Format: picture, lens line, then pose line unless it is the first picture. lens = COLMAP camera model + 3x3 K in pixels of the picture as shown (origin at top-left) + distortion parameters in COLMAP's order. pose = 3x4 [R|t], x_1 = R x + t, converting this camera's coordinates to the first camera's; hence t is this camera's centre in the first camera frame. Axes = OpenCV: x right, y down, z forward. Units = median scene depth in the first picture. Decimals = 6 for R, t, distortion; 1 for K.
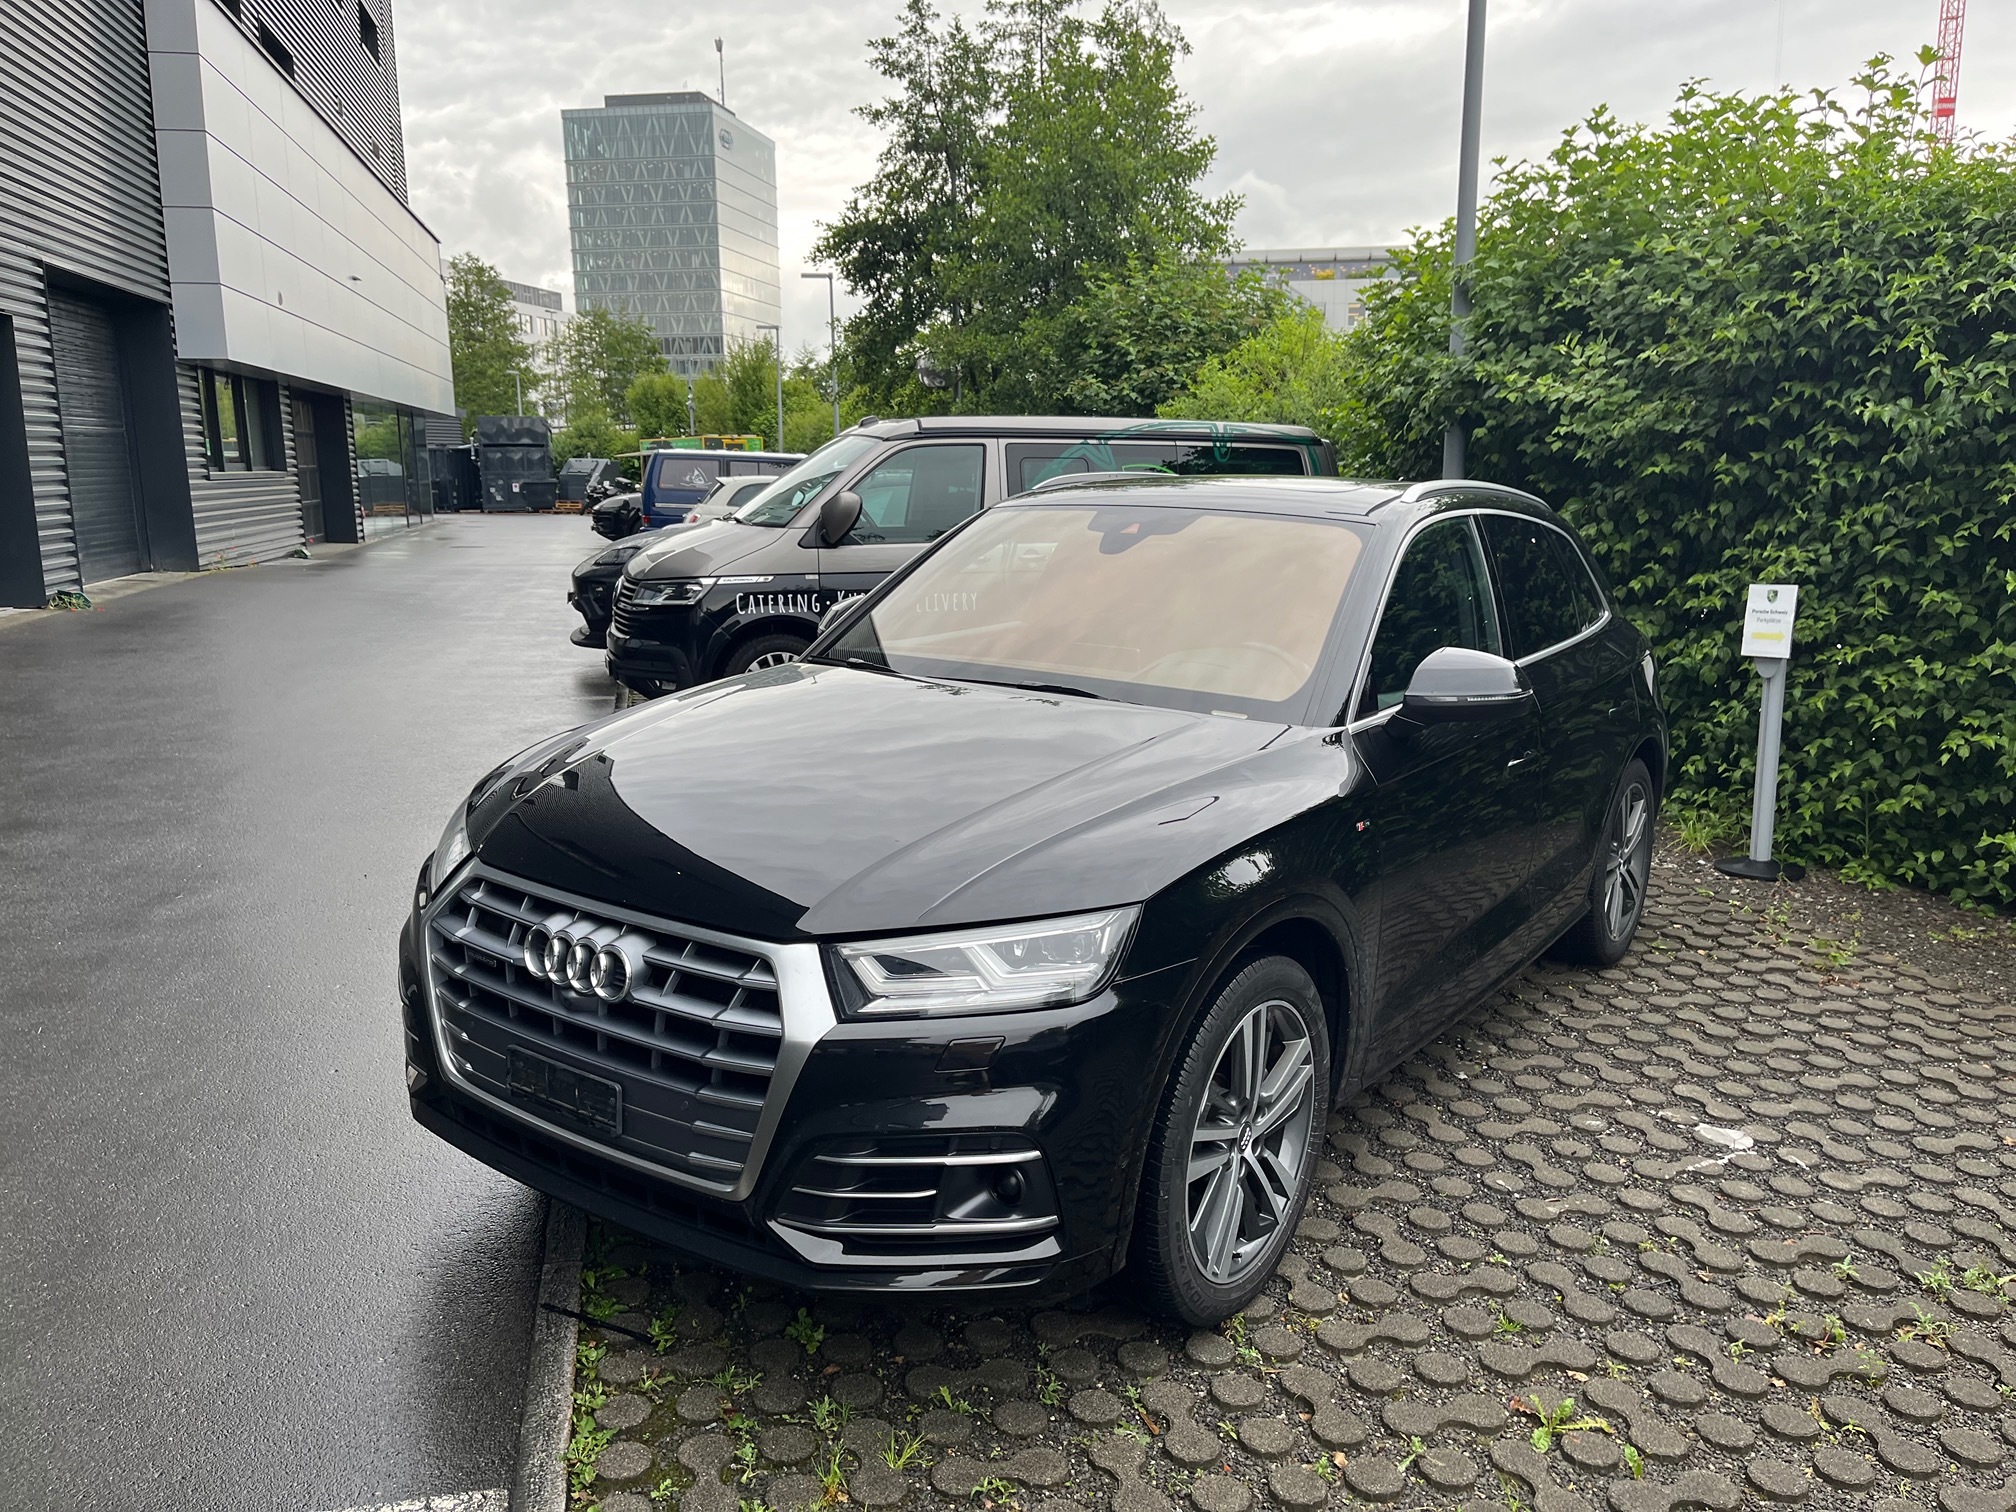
lens RADIAL K [[1524.2, 0, 1019.1], [0, 1524.2, 767.9], [0, 0, 1]] dist [0.051525, -0.070512]
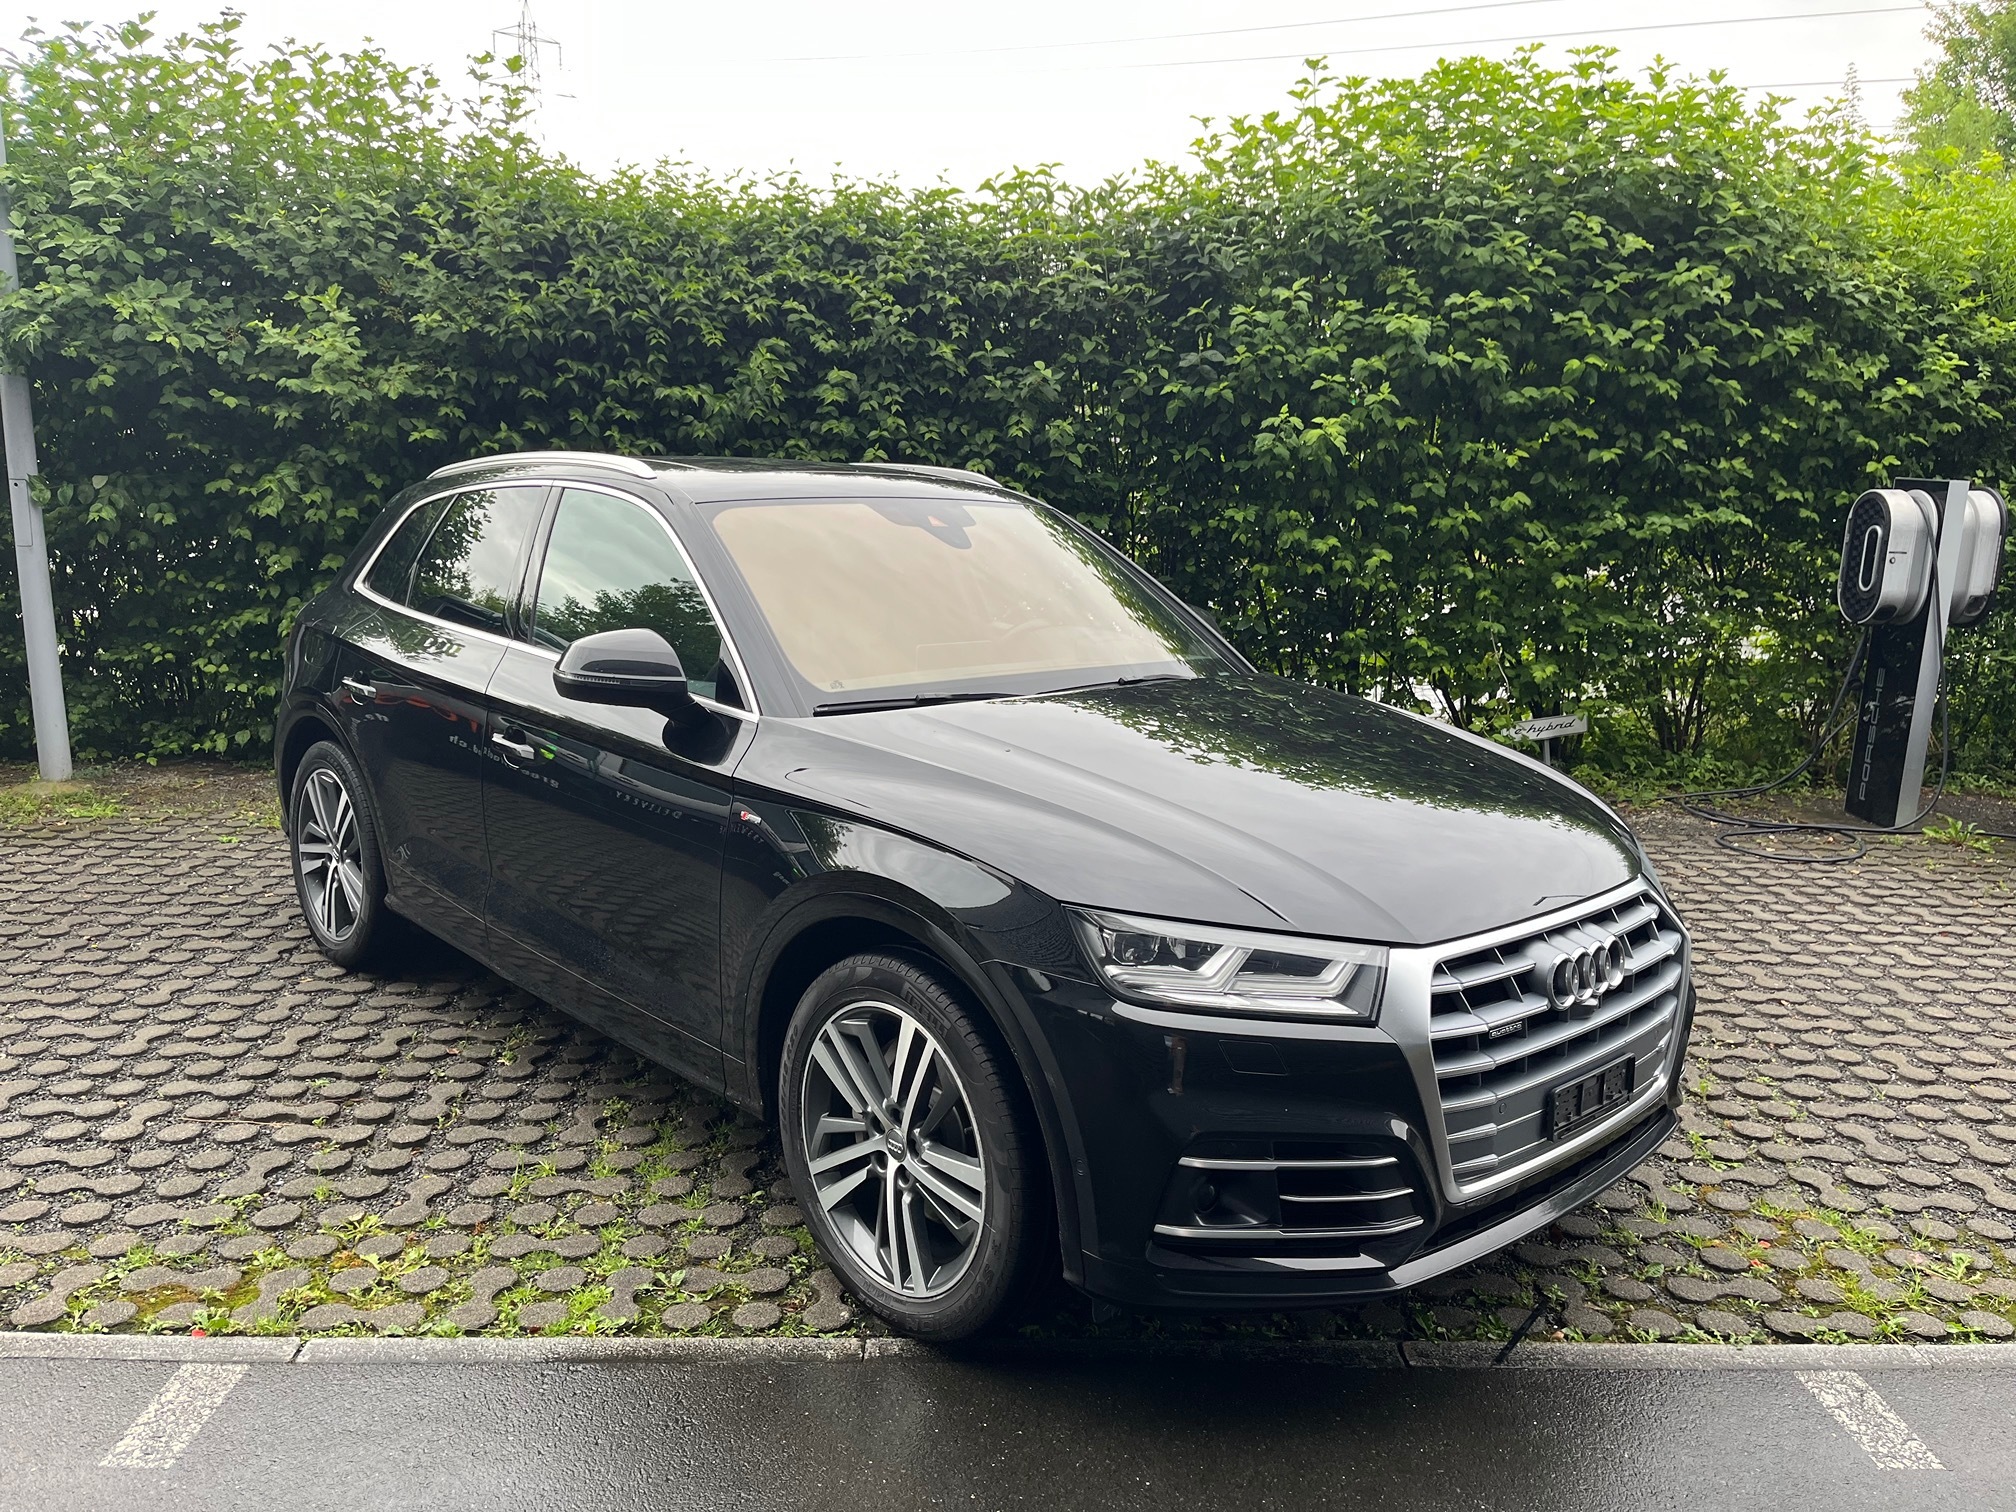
lens RADIAL K [[1524.2, 0, 1020.0], [0, 1524.2, 771.9], [0, 0, 1]] dist [0.051525, -0.070512]
pose [[0.204606, -0.207647, 0.956566, -0.576981], [0.161952, 0.970953, 0.176129, -0.107974], [-0.965354, 0.118880, 0.232292, 0.481046]]
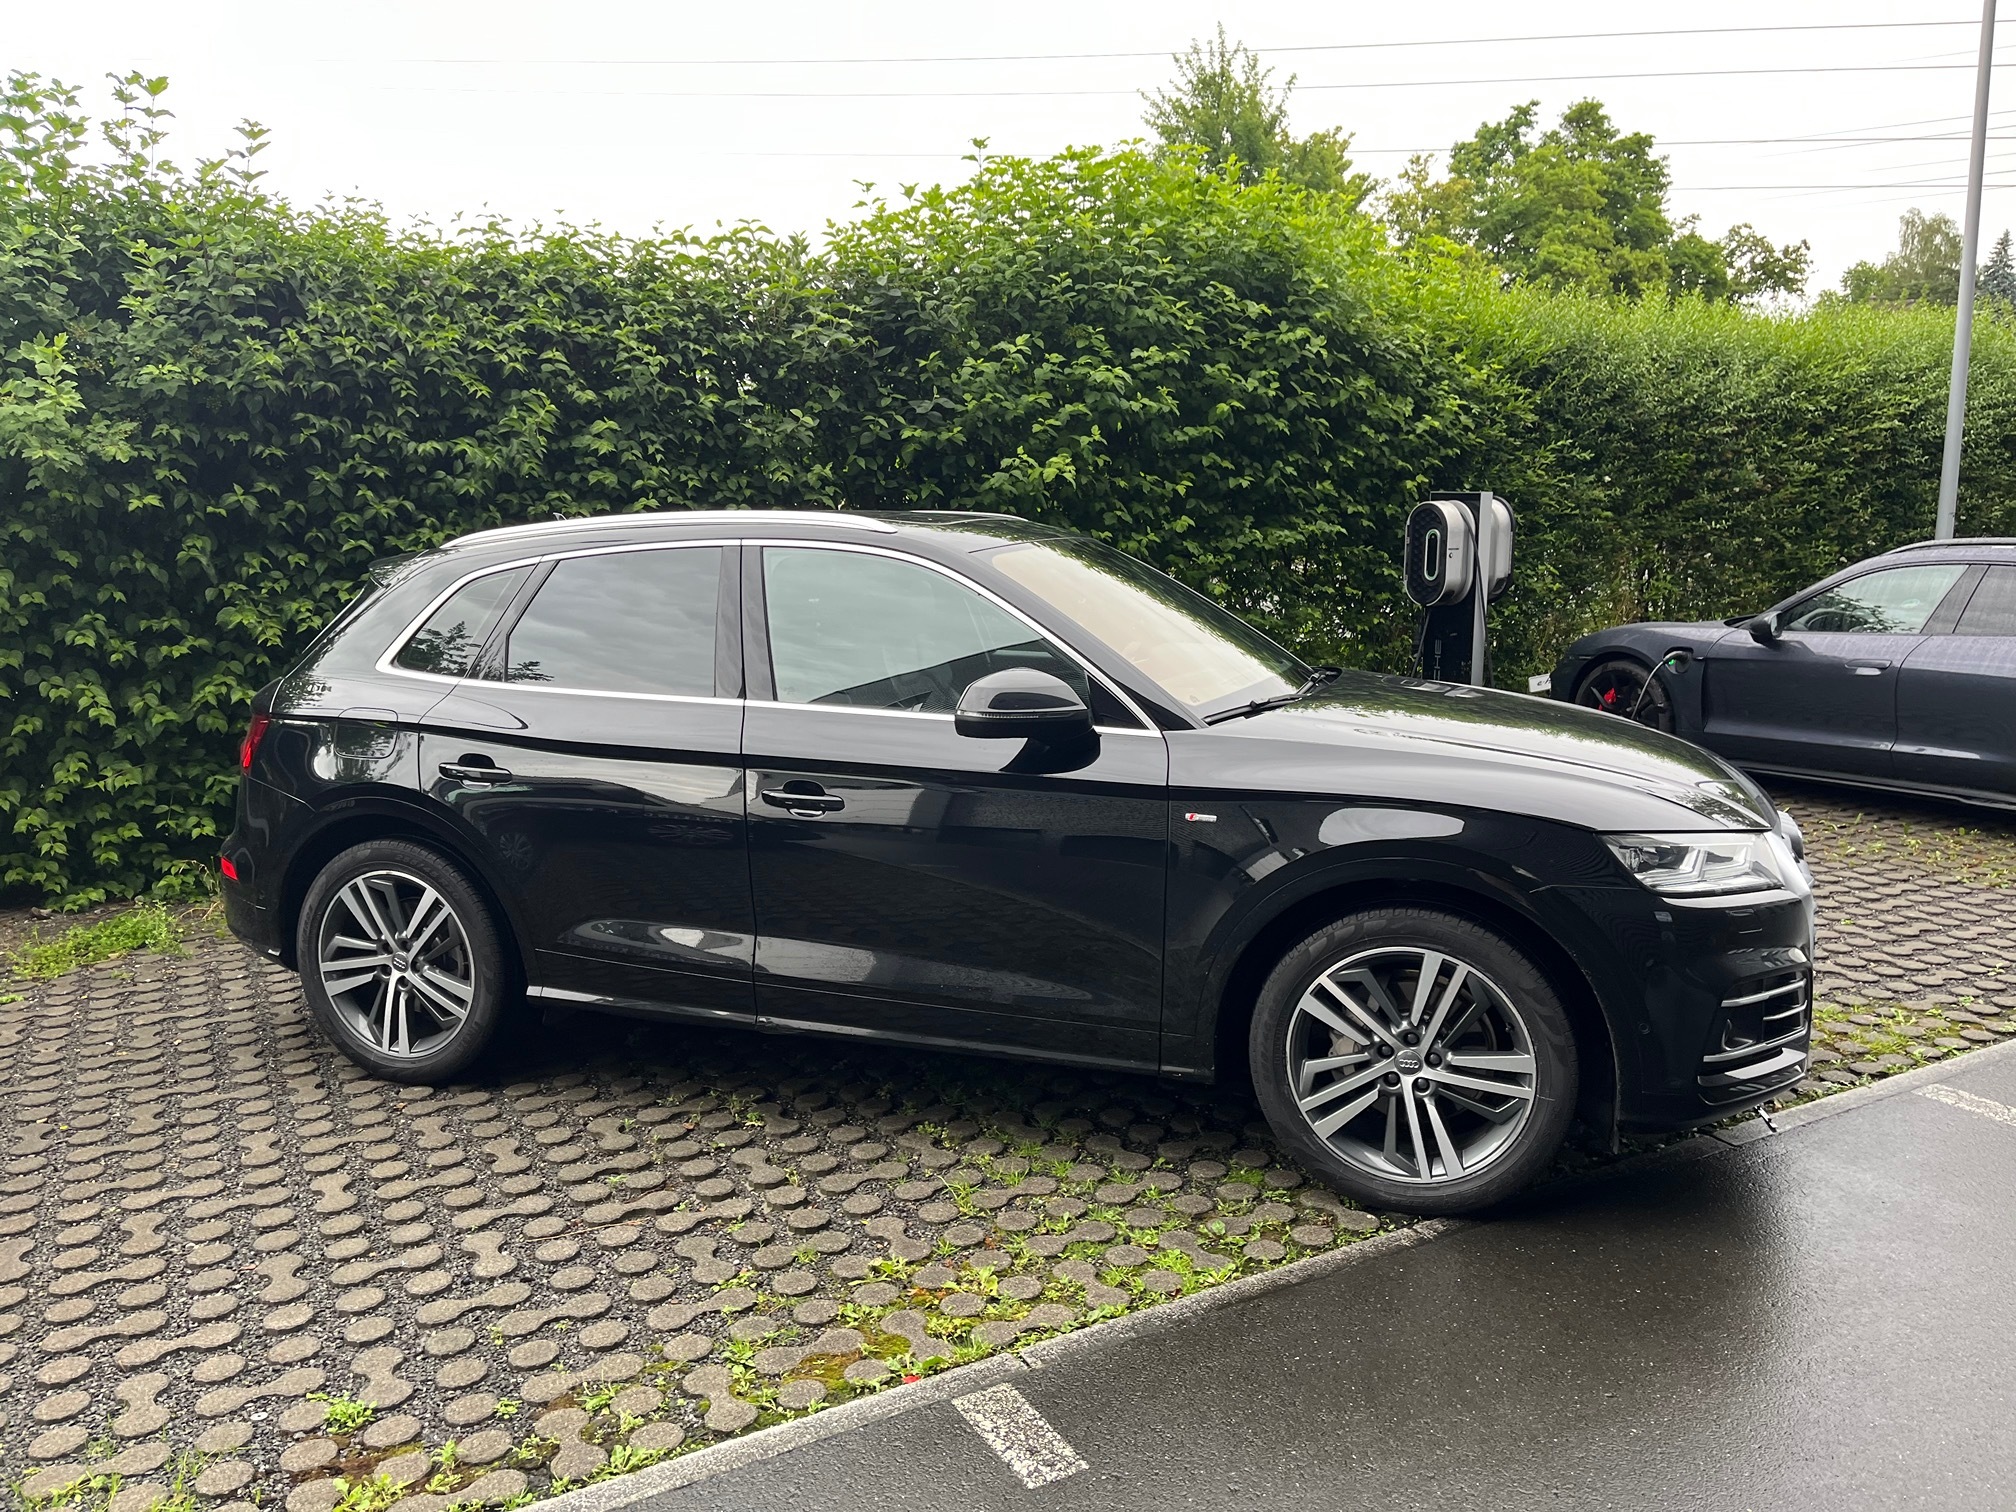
lens RADIAL K [[1524.2, 0, 1017.9], [0, 1524.2, 756.3], [0, 0, 1]] dist [0.051525, -0.070512]
pose [[-0.262715, -0.174237, 0.949011, -0.640472], [0.189944, 0.954974, 0.227914, -0.184953], [-0.945992, 0.240136, -0.217791, 0.867029]]
